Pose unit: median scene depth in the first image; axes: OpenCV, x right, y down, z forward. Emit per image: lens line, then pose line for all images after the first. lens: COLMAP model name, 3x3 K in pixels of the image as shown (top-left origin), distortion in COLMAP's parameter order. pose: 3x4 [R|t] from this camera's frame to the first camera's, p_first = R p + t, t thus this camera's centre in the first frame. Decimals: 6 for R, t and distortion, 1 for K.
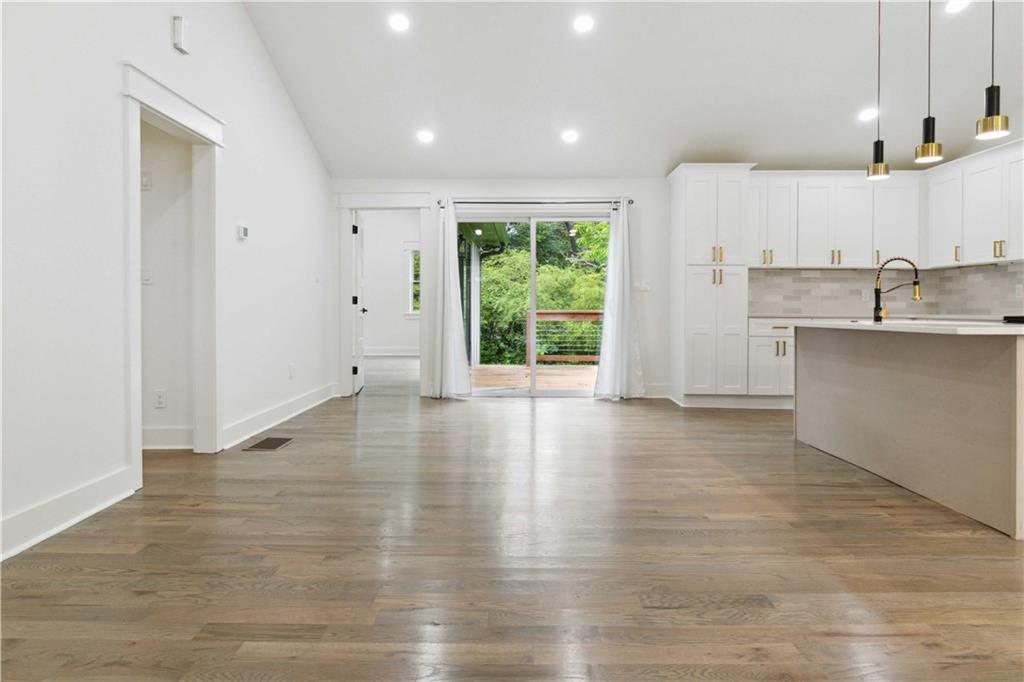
lens RADIAL K [[590.5, 0, 509.3], [0, 590.5, 310.7], [0, 0, 1]] dist [0.000103, -0.002515]
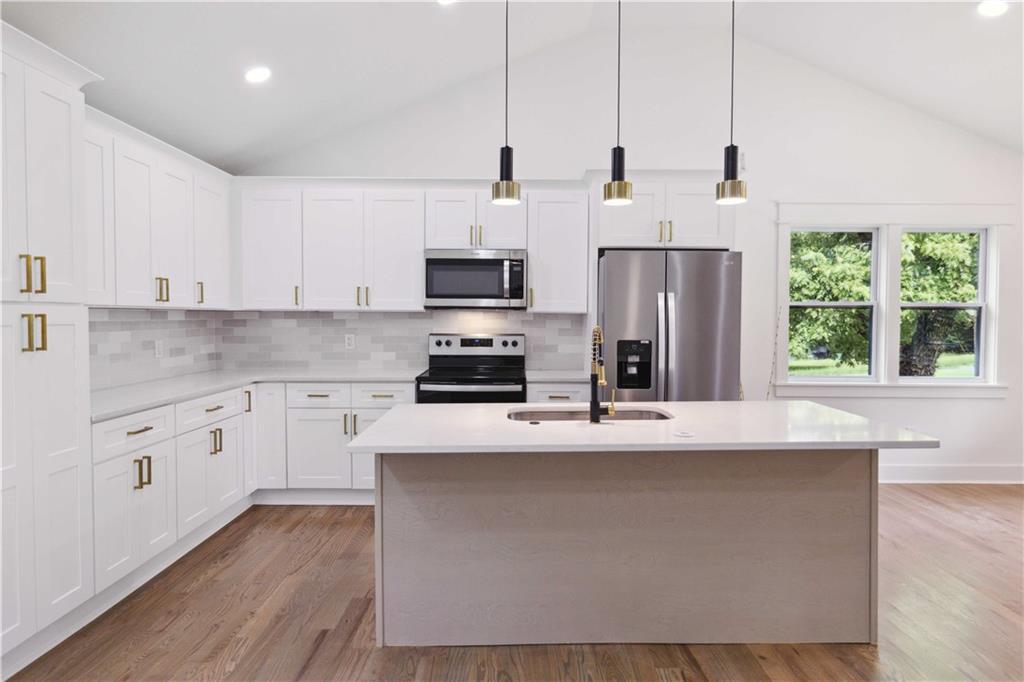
lens RADIAL K [[590.5, 0, 509.9], [0, 590.5, 325.0], [0, 0, 1]] dist [0.000103, -0.002515]
pose [[-0.011636, -0.021030, 0.999711, -0.037286], [0.008696, 0.999739, 0.021131, -0.067972], [-0.999894, 0.008940, -0.011450, 0.692364]]
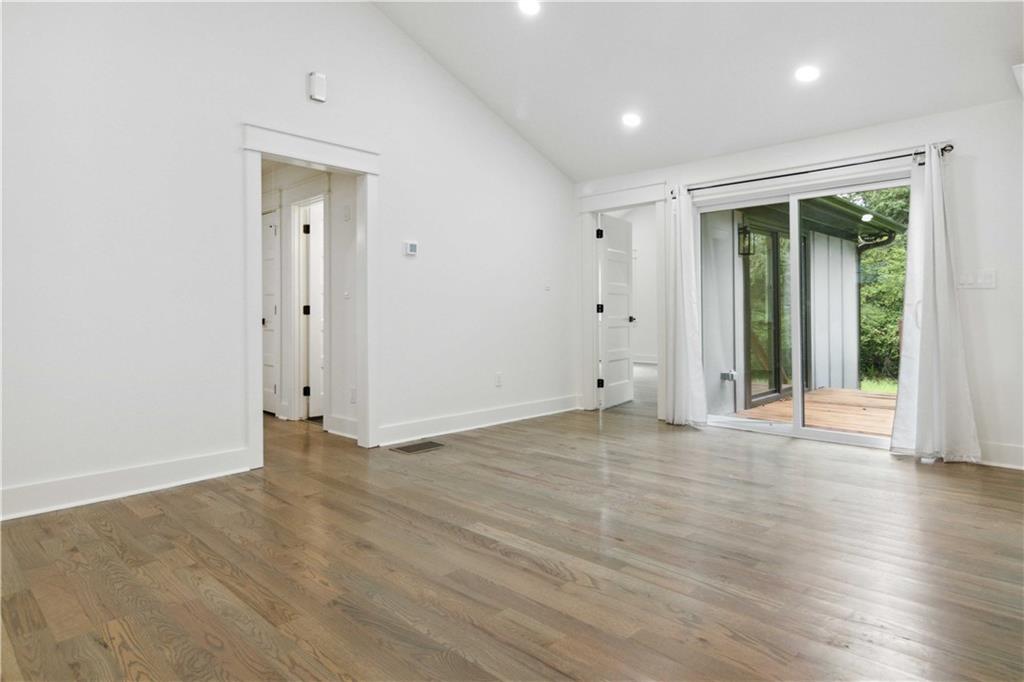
lens RADIAL K [[590.5, 0, 518.8], [0, 590.5, 301.1], [0, 0, 1]] dist [0.000103, -0.002515]
pose [[0.733321, -0.018959, -0.679618, 0.325376], [0.000279, 0.999619, -0.027585, -0.003826], [0.679883, 0.020039, 0.733047, 0.253752]]
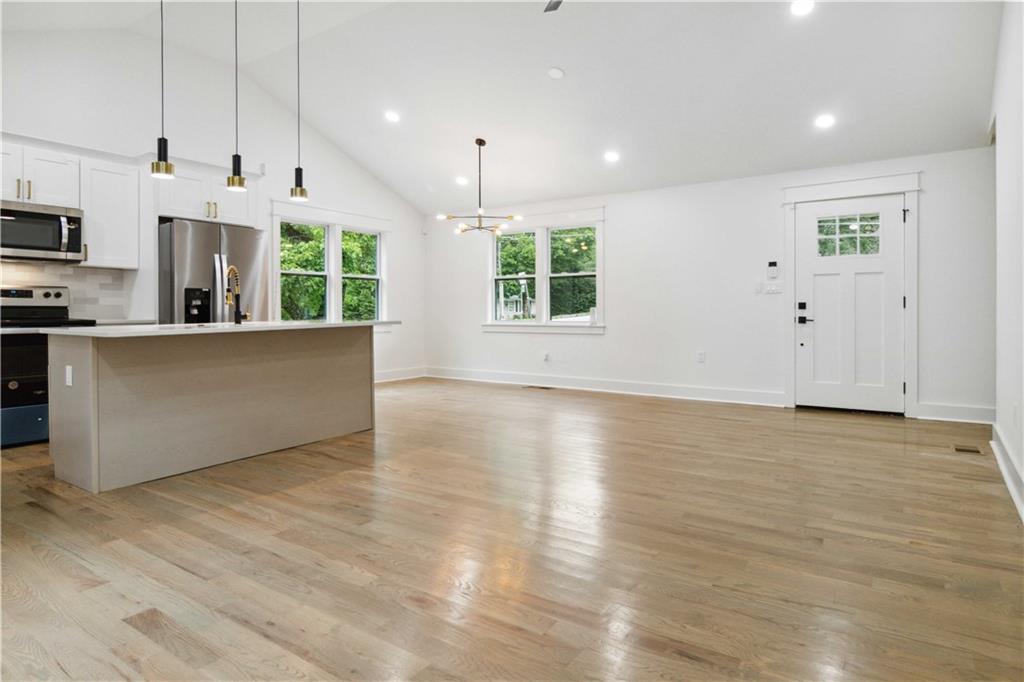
lens RADIAL K [[590.5, 0, 507.7], [0, 590.5, 315.5], [0, 0, 1]] dist [0.000103, -0.002515]
pose [[-0.830907, -0.007528, 0.556360, -0.259433], [0.005565, 0.999746, 0.021838, -0.011586], [-0.556383, 0.021241, -0.830654, 1.025353]]
